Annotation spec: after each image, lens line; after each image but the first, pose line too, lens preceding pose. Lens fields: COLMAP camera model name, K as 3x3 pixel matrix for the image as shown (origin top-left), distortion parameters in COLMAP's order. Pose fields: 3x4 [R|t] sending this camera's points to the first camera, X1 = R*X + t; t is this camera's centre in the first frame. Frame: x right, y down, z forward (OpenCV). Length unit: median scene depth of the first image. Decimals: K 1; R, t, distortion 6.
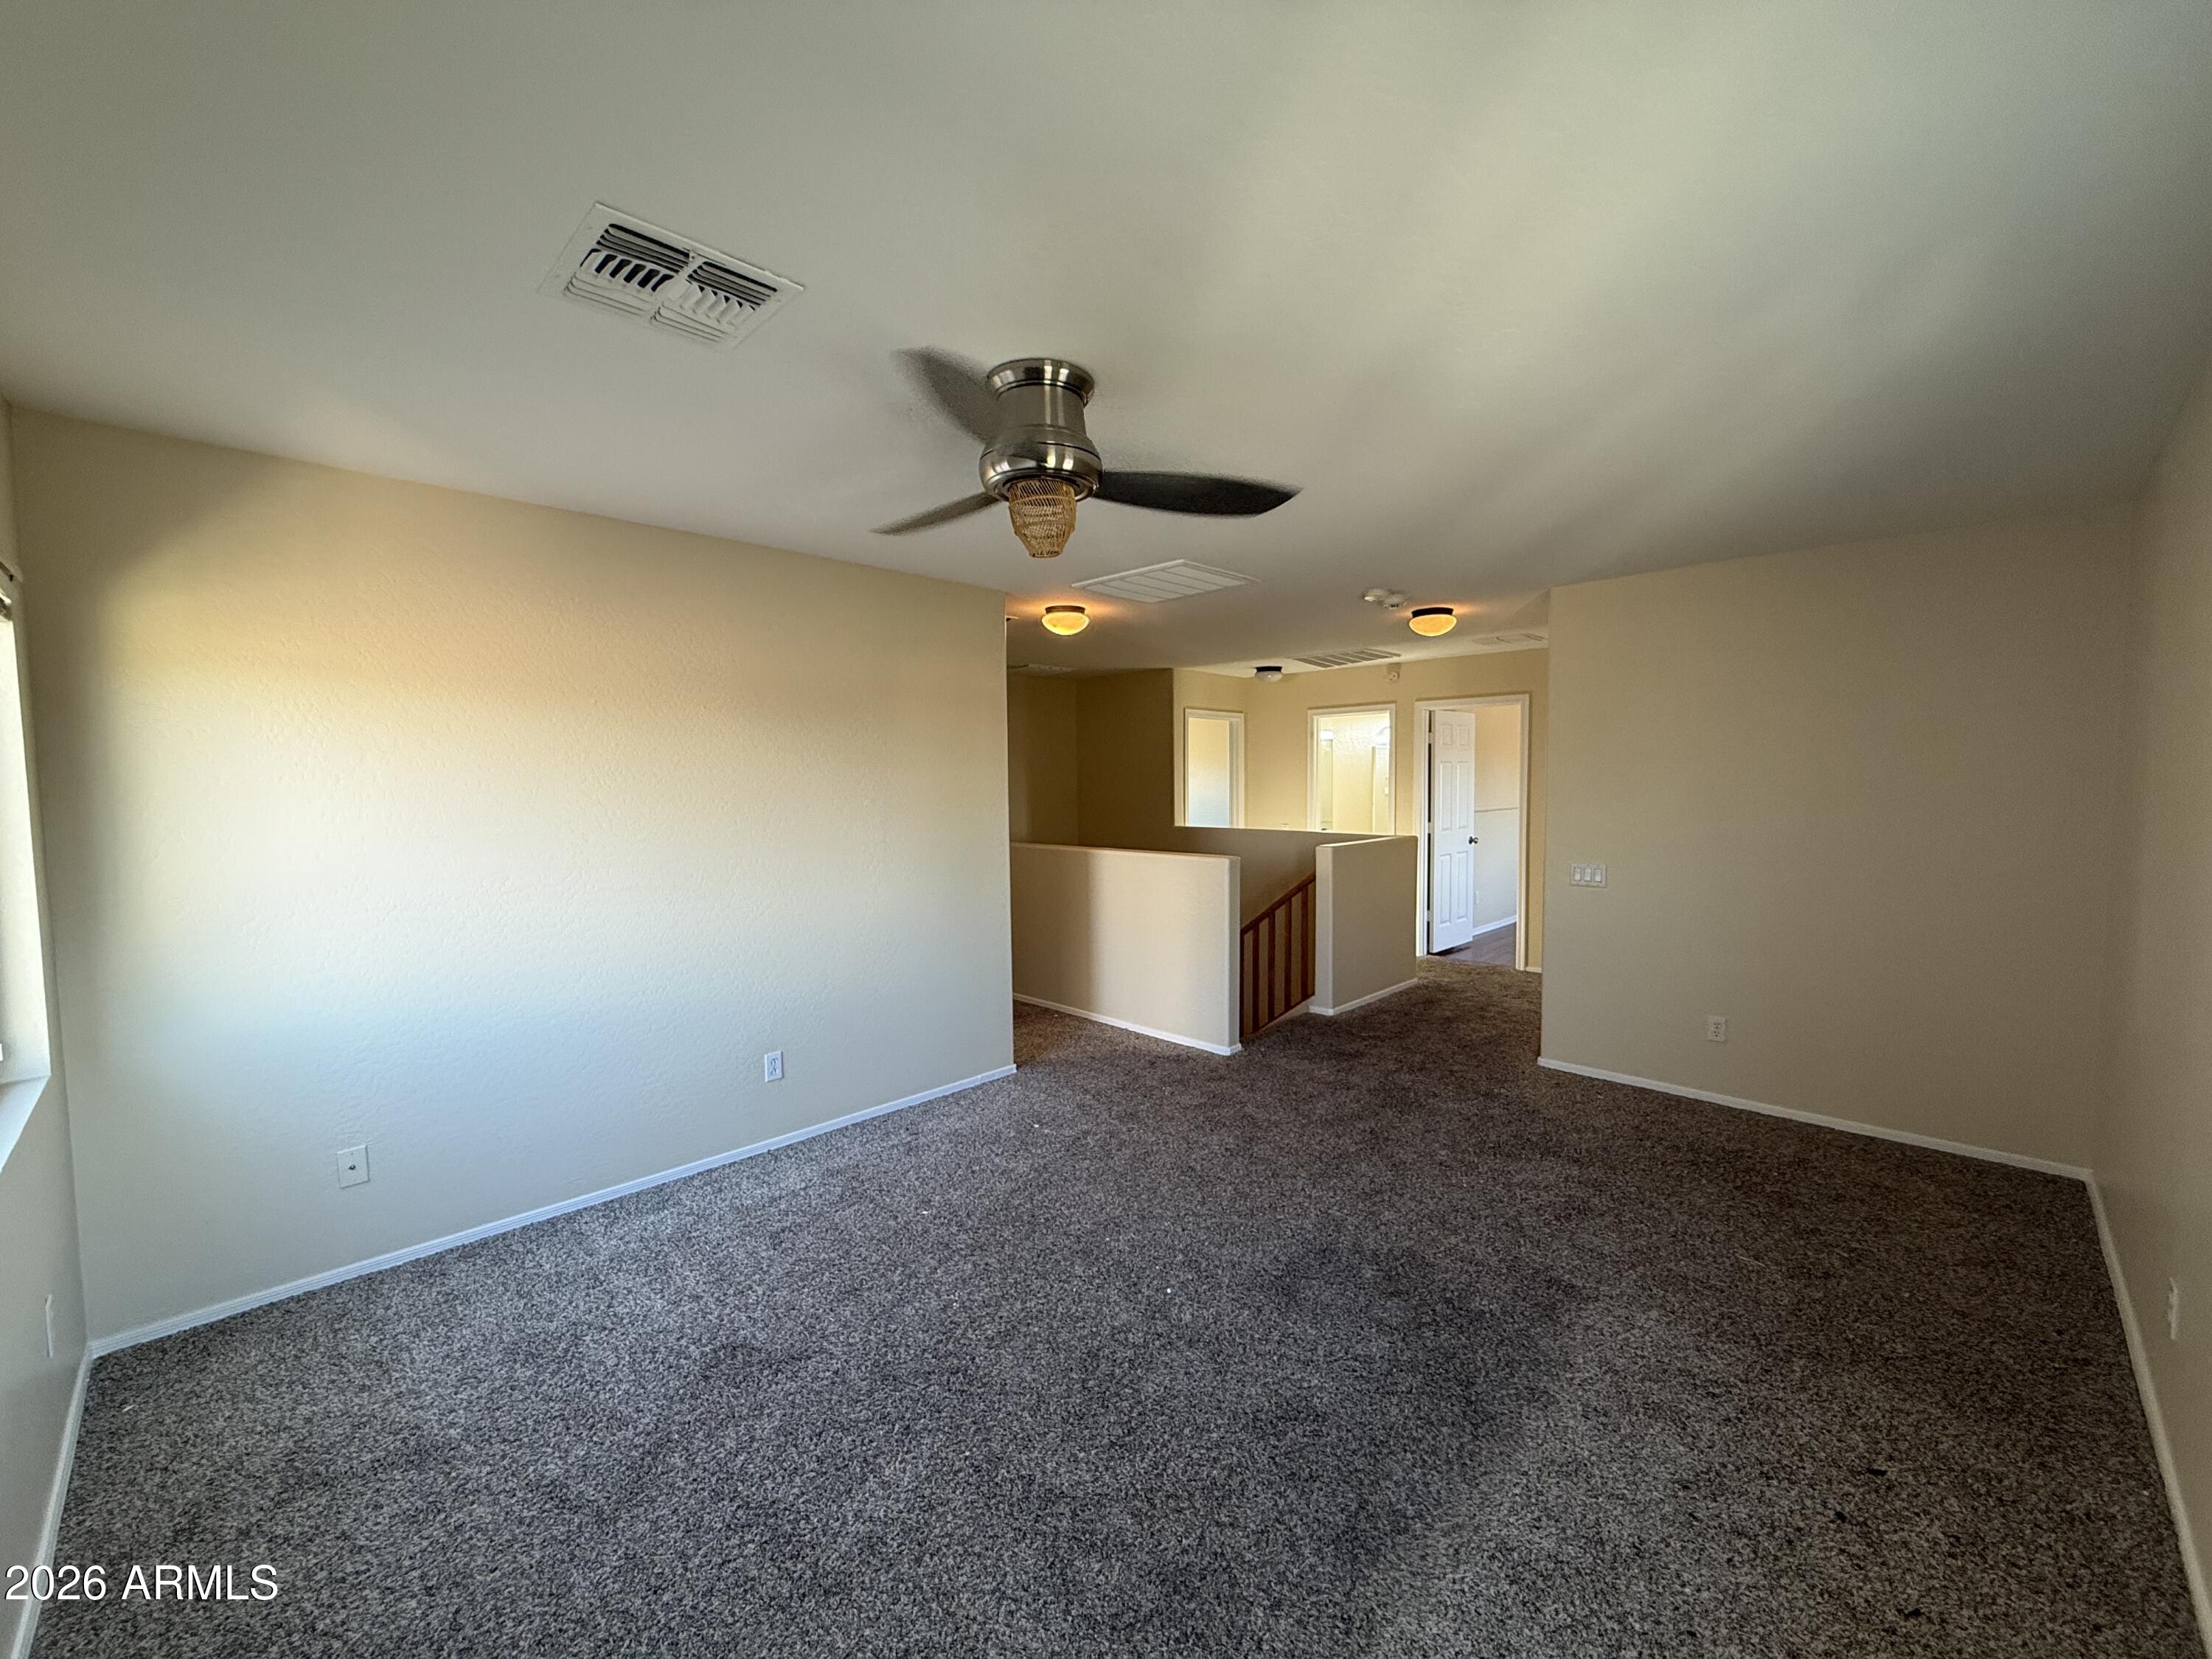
lens RADIAL K [[884.3, 0, 1099.8], [0, 884.3, 829.0], [0, 0, 1]] dist [0.000582, -0.000019]
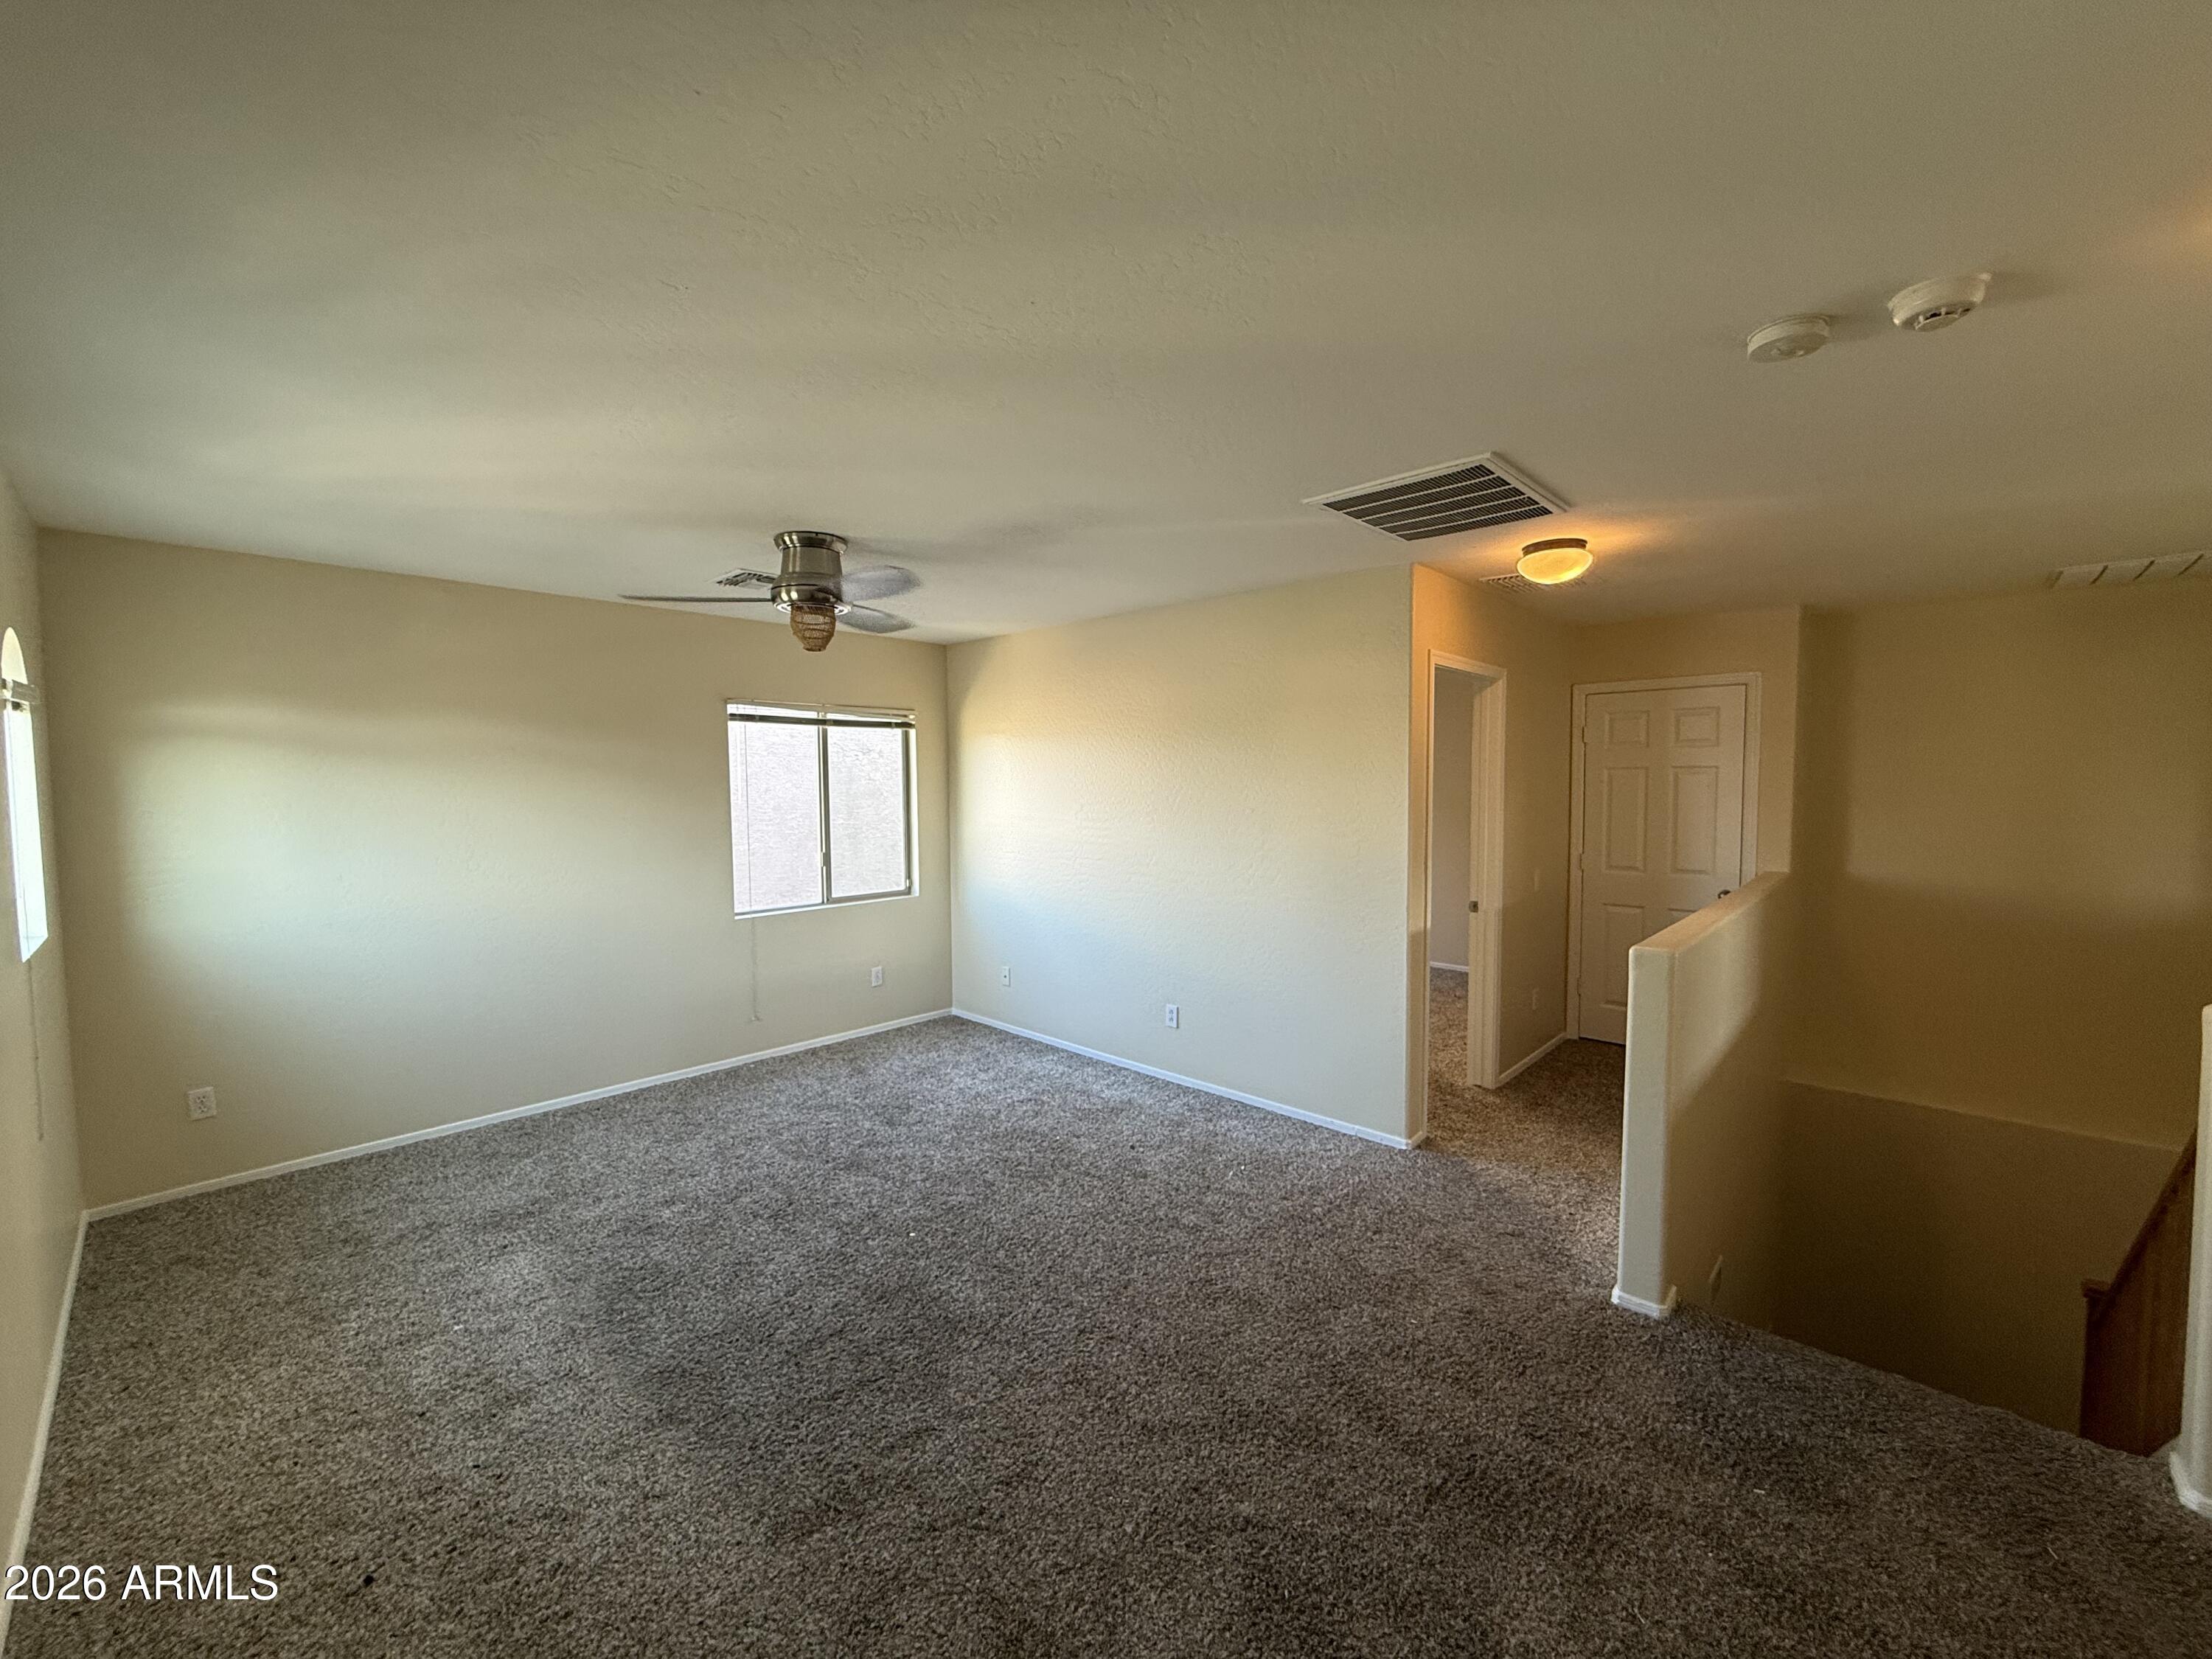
lens RADIAL K [[884.3, 0, 1099.8], [0, 884.3, 829.0], [0, 0, 1]] dist [0.000582, -0.000019]
pose [[0.025868, 0.066629, -0.997442, 0.828139], [-0.055812, 0.996316, 0.065107, -0.071790], [0.998106, 0.053985, 0.029491, 0.800052]]
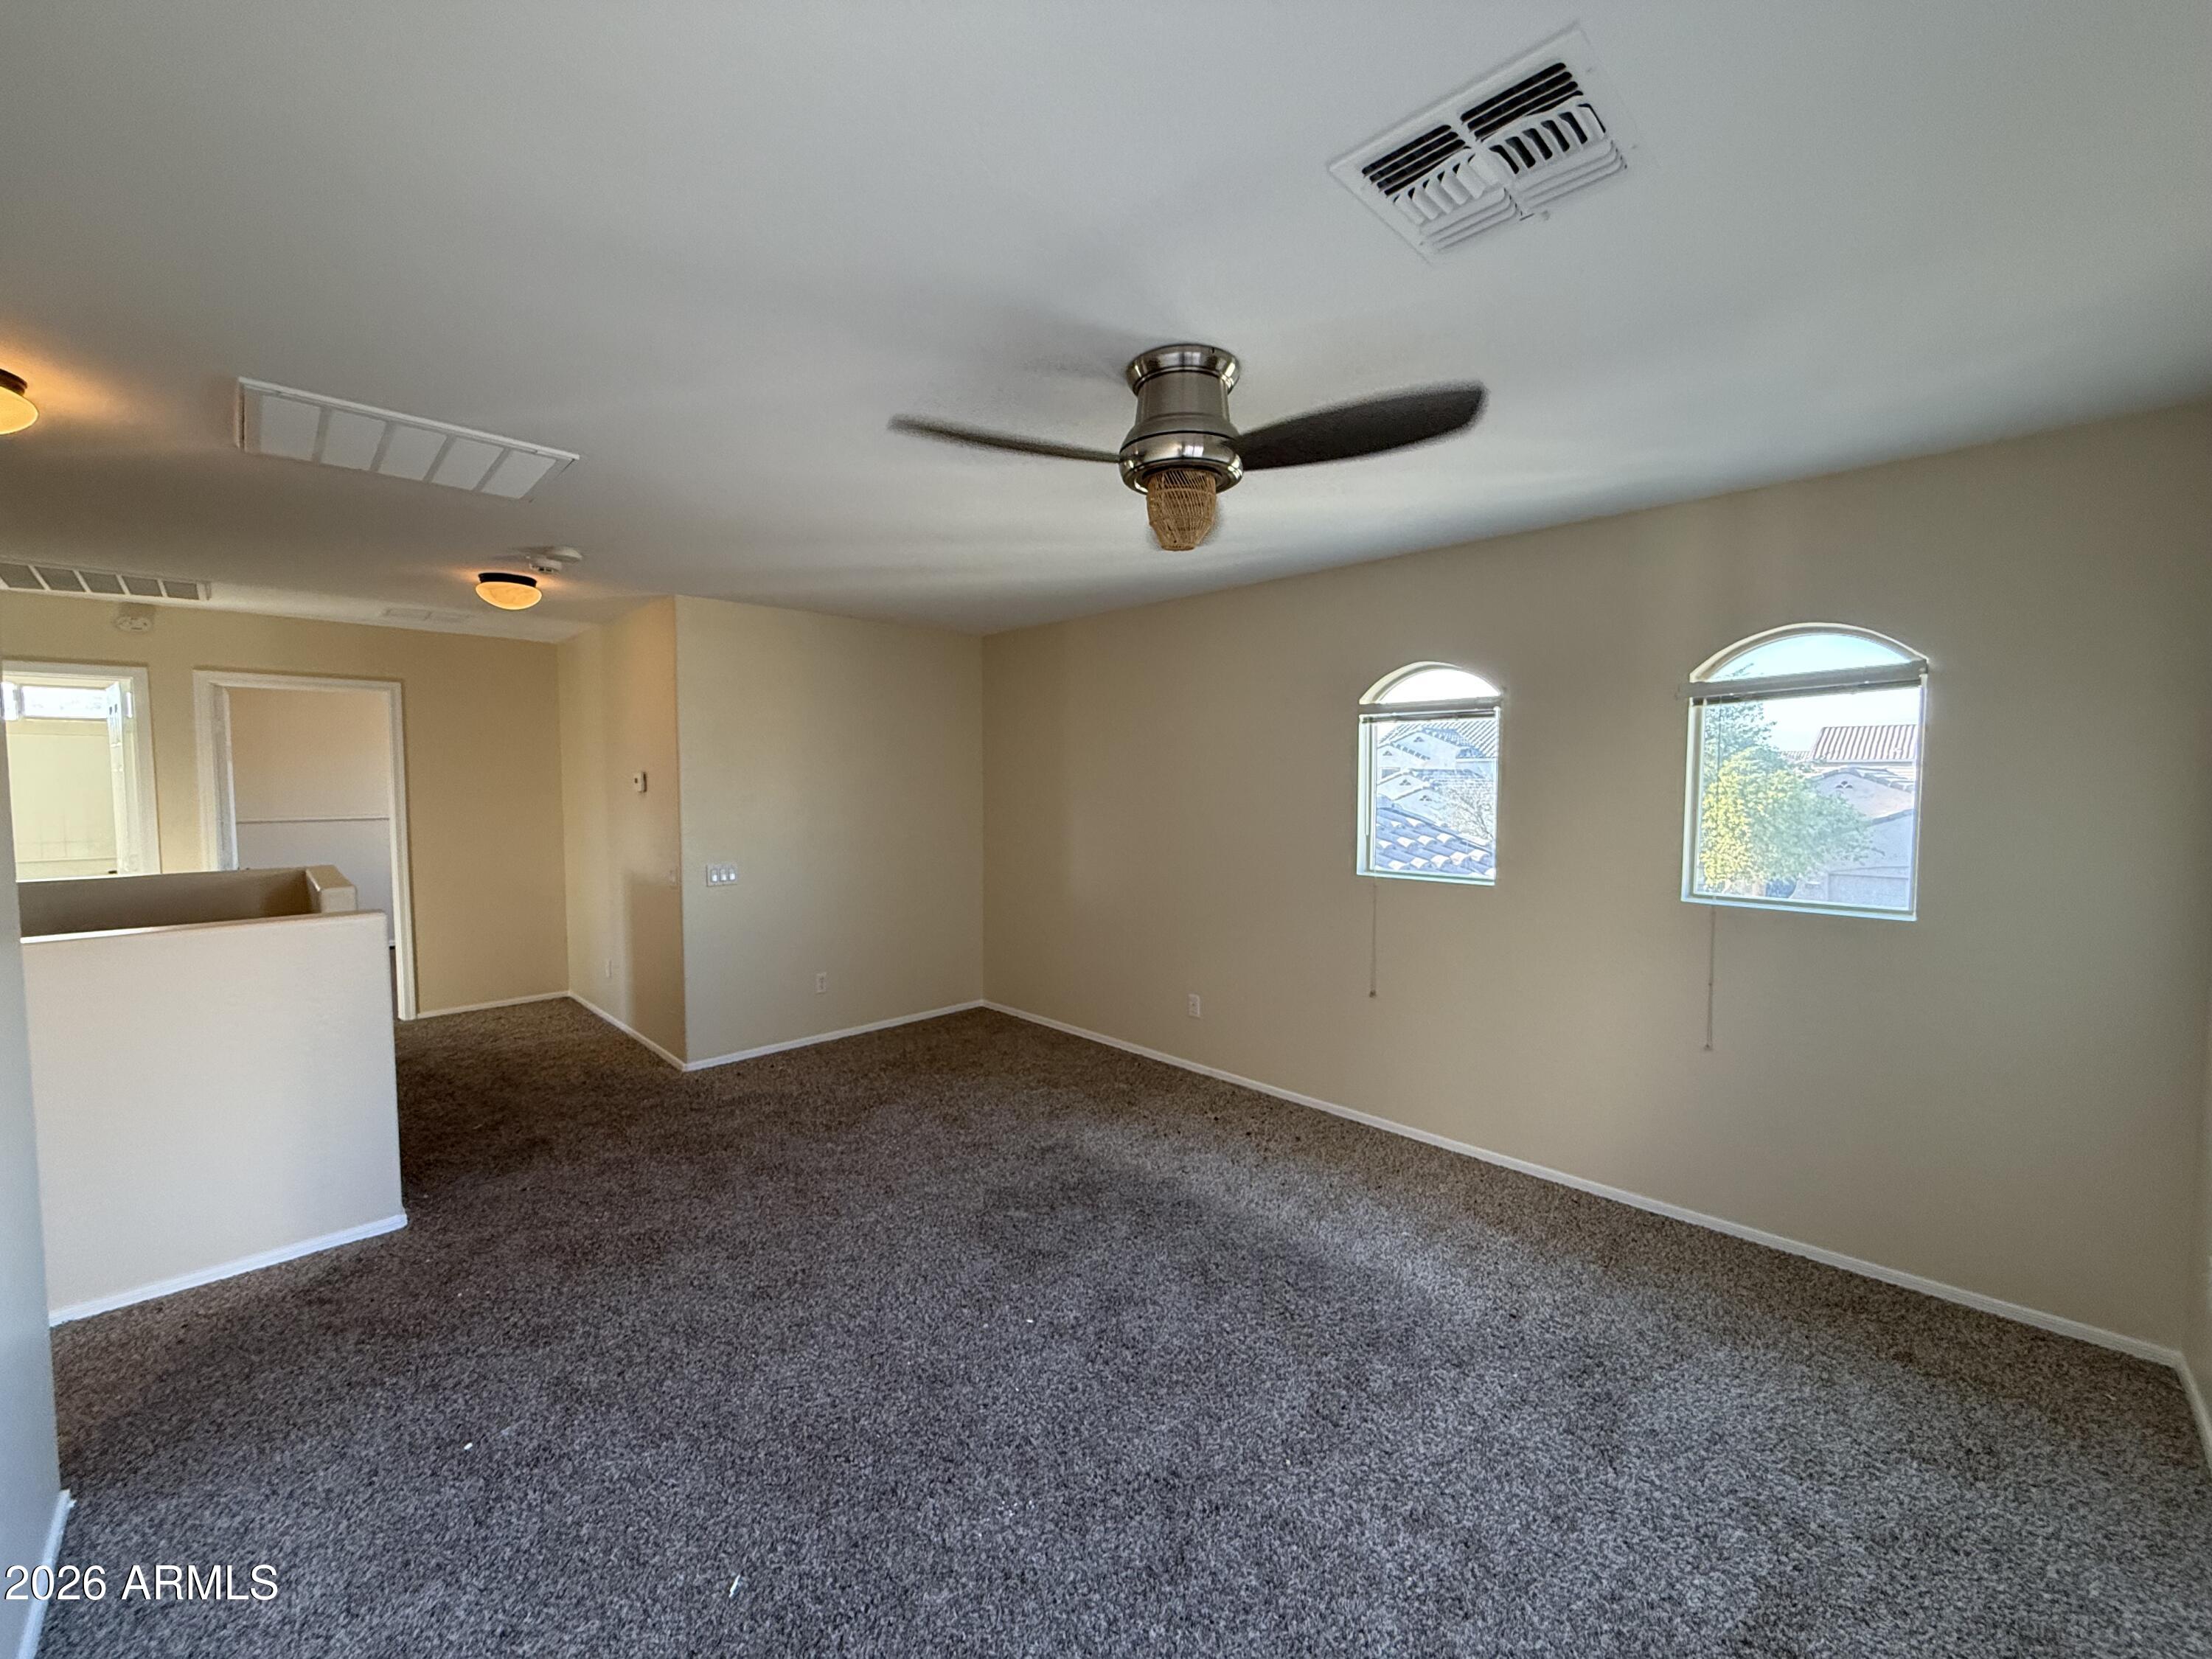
lens RADIAL K [[884.3, 0, 1099.8], [0, 884.3, 829.0], [0, 0, 1]] dist [0.000582, -0.000019]
pose [[0.014157, -0.050229, 0.998637, -0.572197], [0.059713, 0.996997, 0.049300, -0.033328], [-0.998115, 0.058934, 0.017114, 0.593312]]
